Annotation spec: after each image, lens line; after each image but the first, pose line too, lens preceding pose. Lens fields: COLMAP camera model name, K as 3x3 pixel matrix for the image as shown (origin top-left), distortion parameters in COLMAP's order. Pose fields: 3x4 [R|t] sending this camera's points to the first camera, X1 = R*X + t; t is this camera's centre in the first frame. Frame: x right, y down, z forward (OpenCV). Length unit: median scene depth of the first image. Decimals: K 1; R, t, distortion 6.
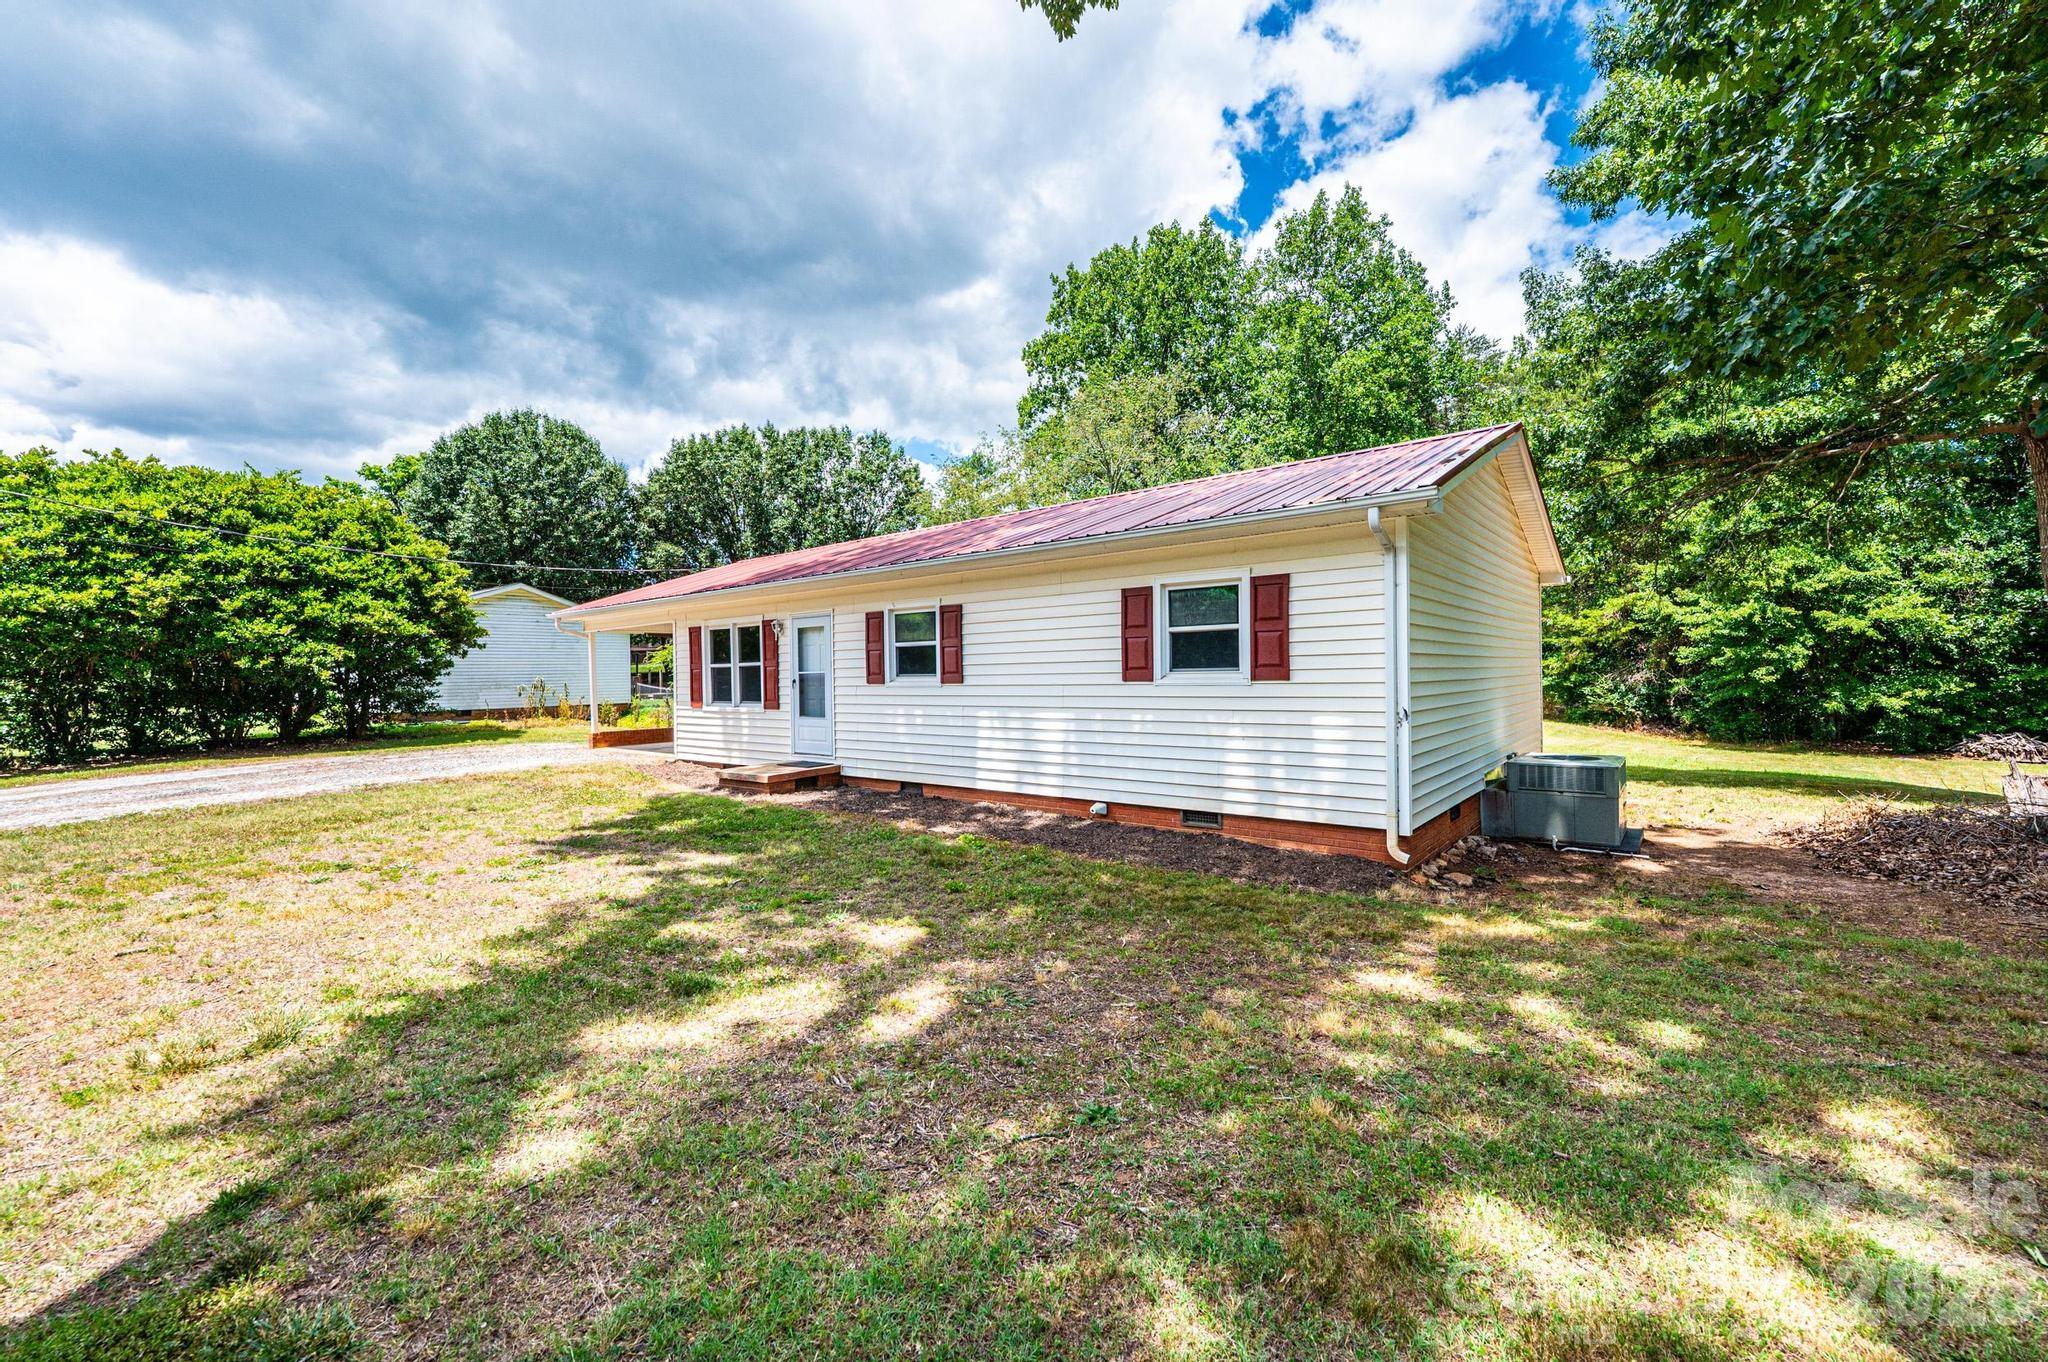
lens RADIAL K [[812.1, 0, 1030.0], [0, 812.1, 710.6], [0, 0, 1]] dist [0.001647, 0.000002]
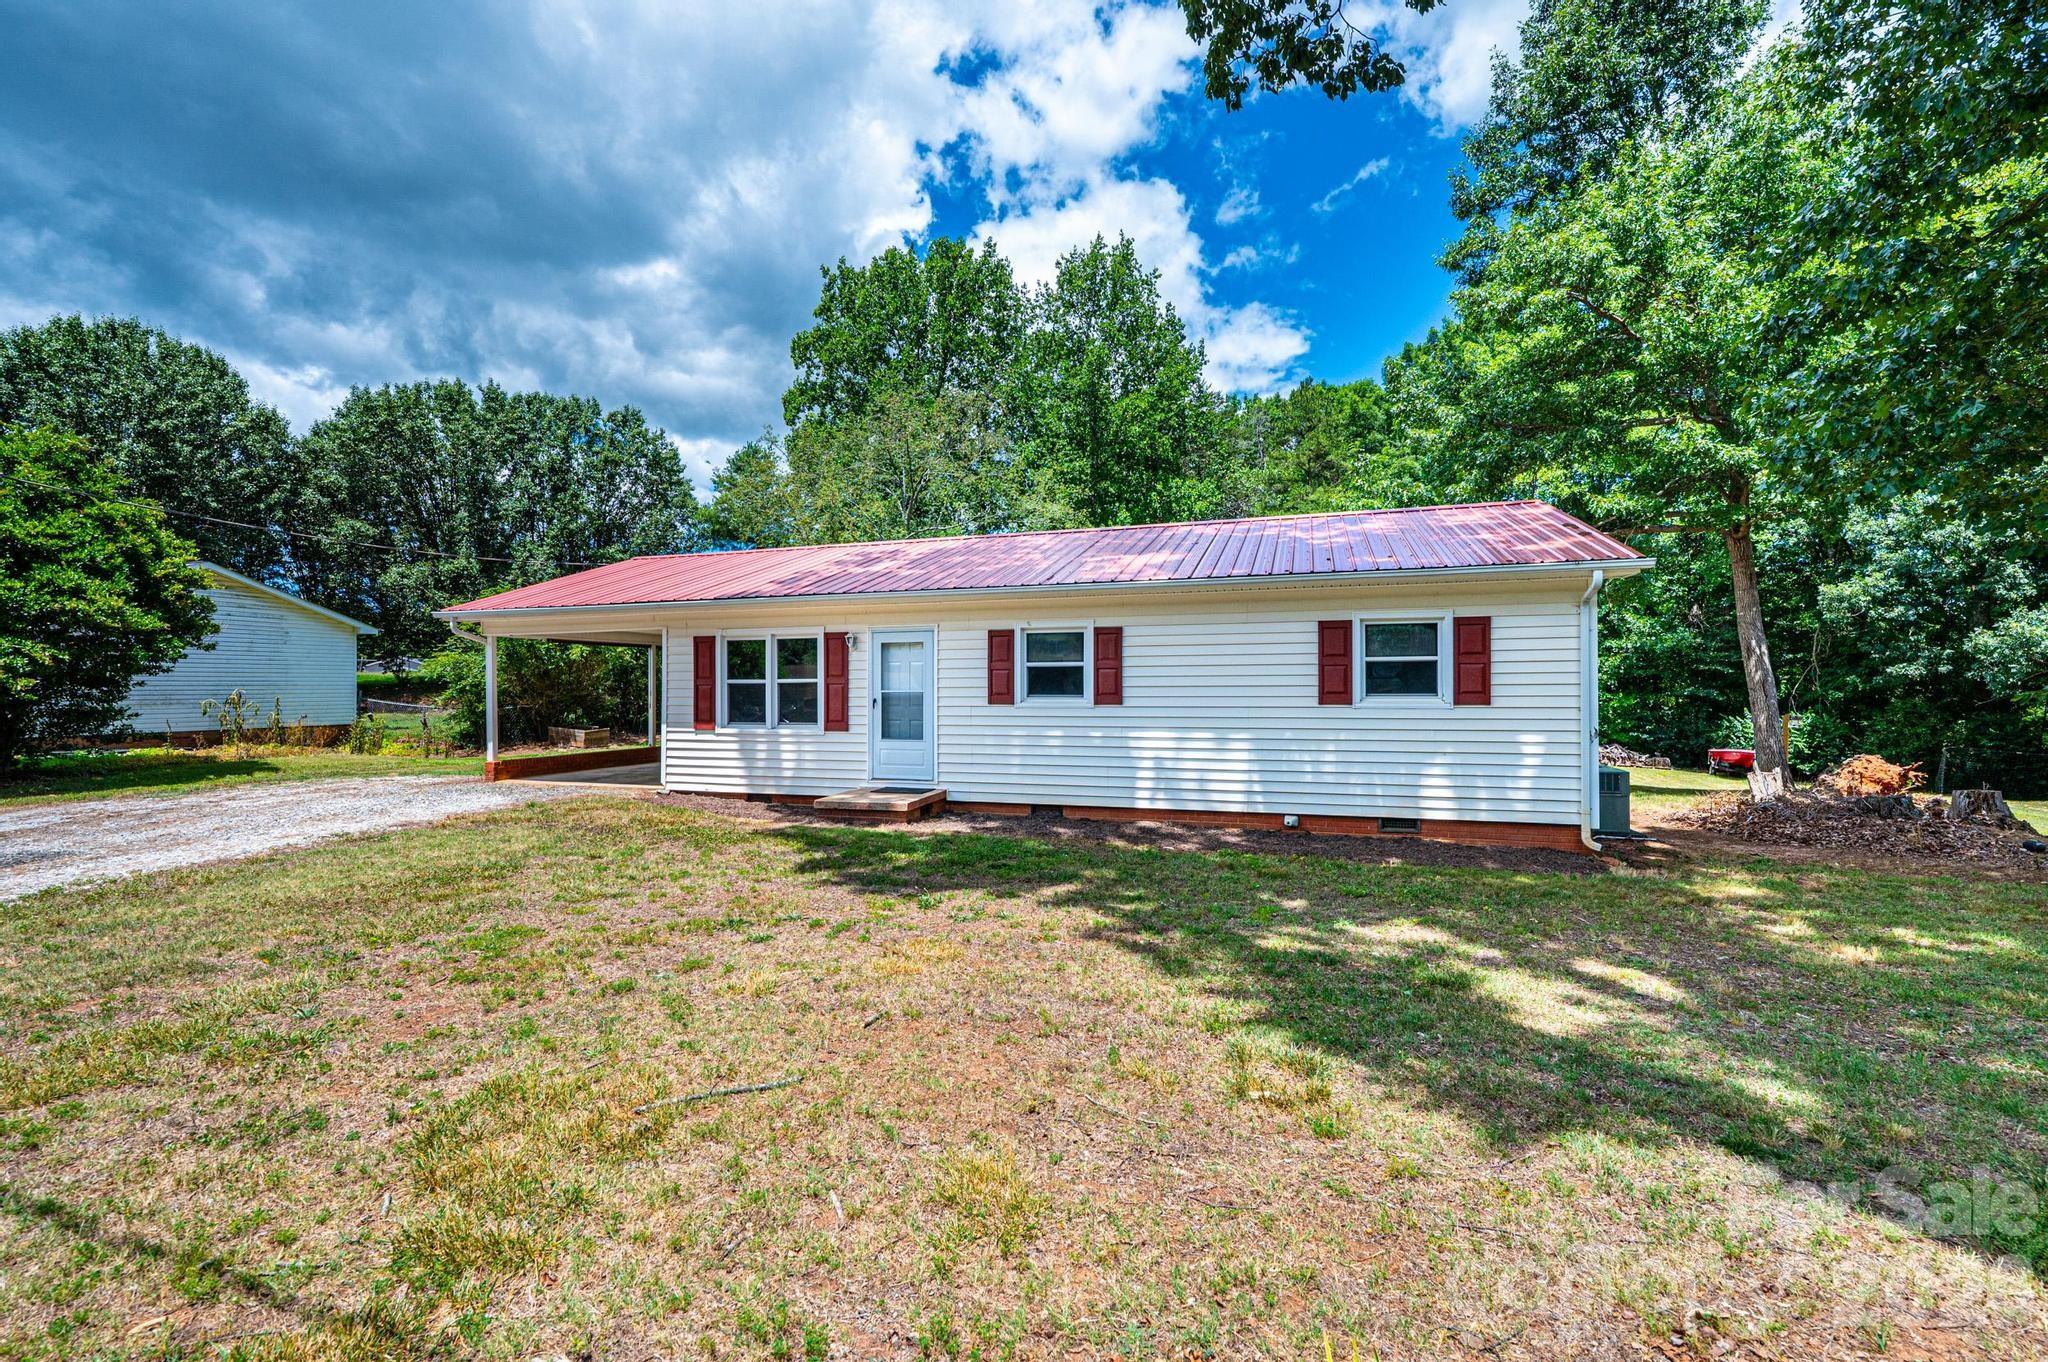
lens RADIAL K [[852.4, 0, 1023.7], [0, 852.4, 682.9], [0, 0, 1]] dist [-0.008244, 0.000647]
pose [[0.935001, 0.018256, 0.354176, -0.474870], [0.002851, 0.998255, -0.058979, 0.001660], [-0.354634, 0.056155, 0.933317, 0.041016]]
